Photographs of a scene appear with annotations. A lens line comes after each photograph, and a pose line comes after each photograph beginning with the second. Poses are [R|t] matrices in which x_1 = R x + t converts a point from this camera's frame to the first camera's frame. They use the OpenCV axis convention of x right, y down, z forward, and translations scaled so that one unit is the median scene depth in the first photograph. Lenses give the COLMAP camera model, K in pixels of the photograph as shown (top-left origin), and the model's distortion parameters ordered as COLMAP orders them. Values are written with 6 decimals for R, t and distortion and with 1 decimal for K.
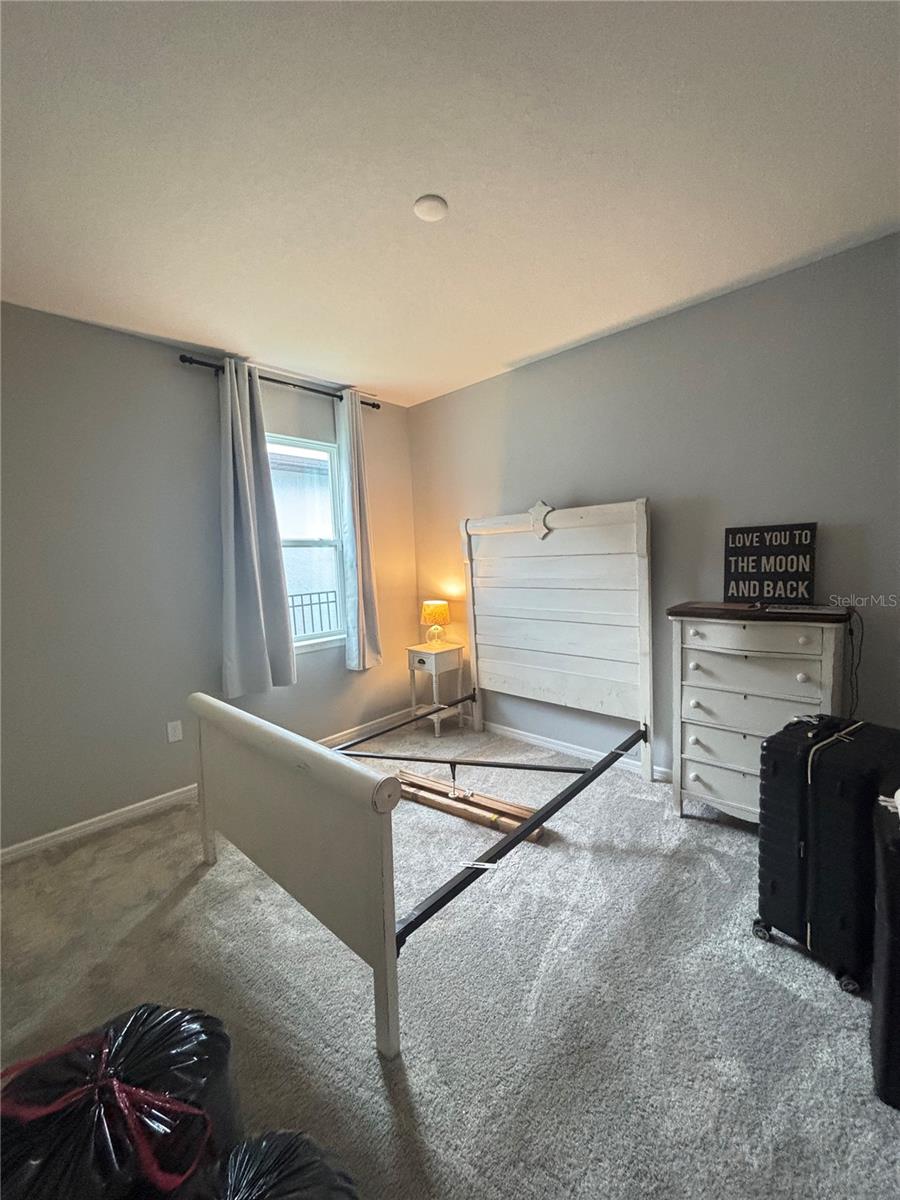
lens RADIAL K [[477.7, 0, 452.7], [0, 477.7, 597.8], [0, 0, 1]] dist [0.003594, 0.000514]
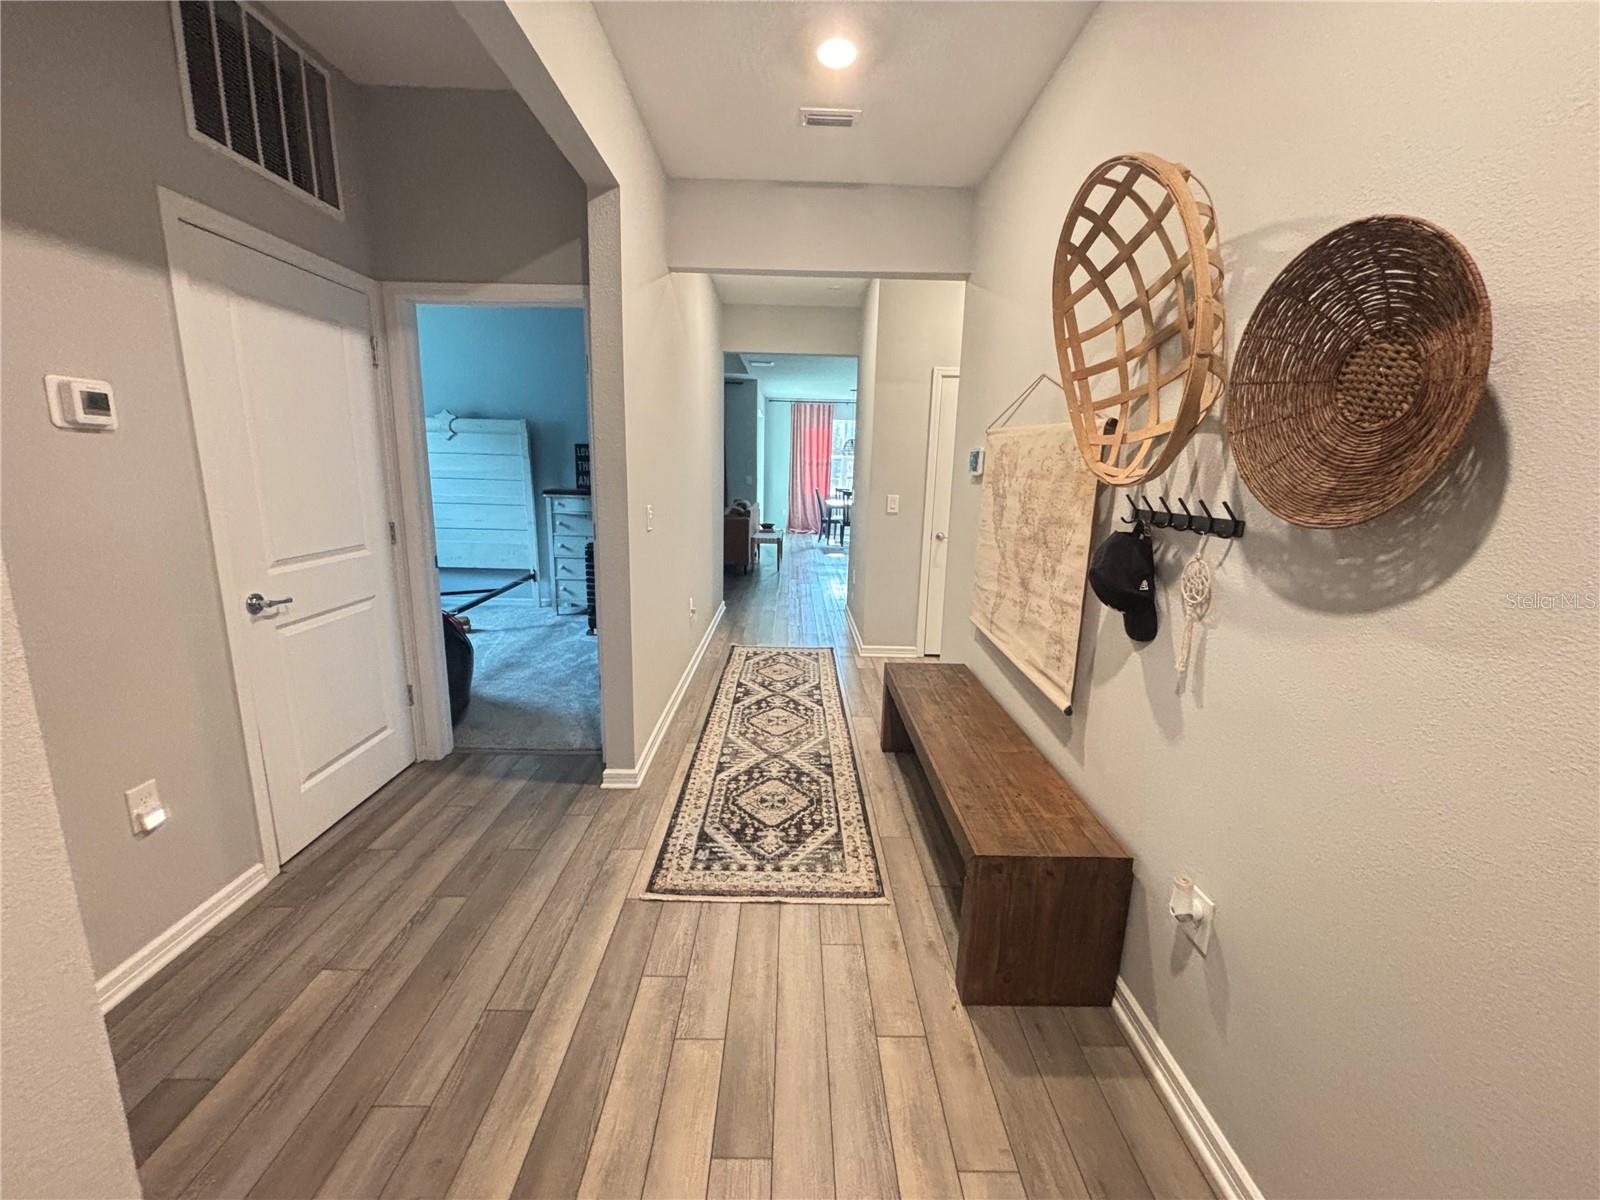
lens RADIAL K [[636.9, 0, 799.5], [0, 636.9, 598.3], [0, 0, 1]] dist [0.003594, 0.000514]
pose [[0.716509, -0.081190, 0.692837, -0.485248], [0.007421, 0.994035, 0.108812, 0.165770], [-0.697539, -0.072823, 0.712837, -1.250253]]
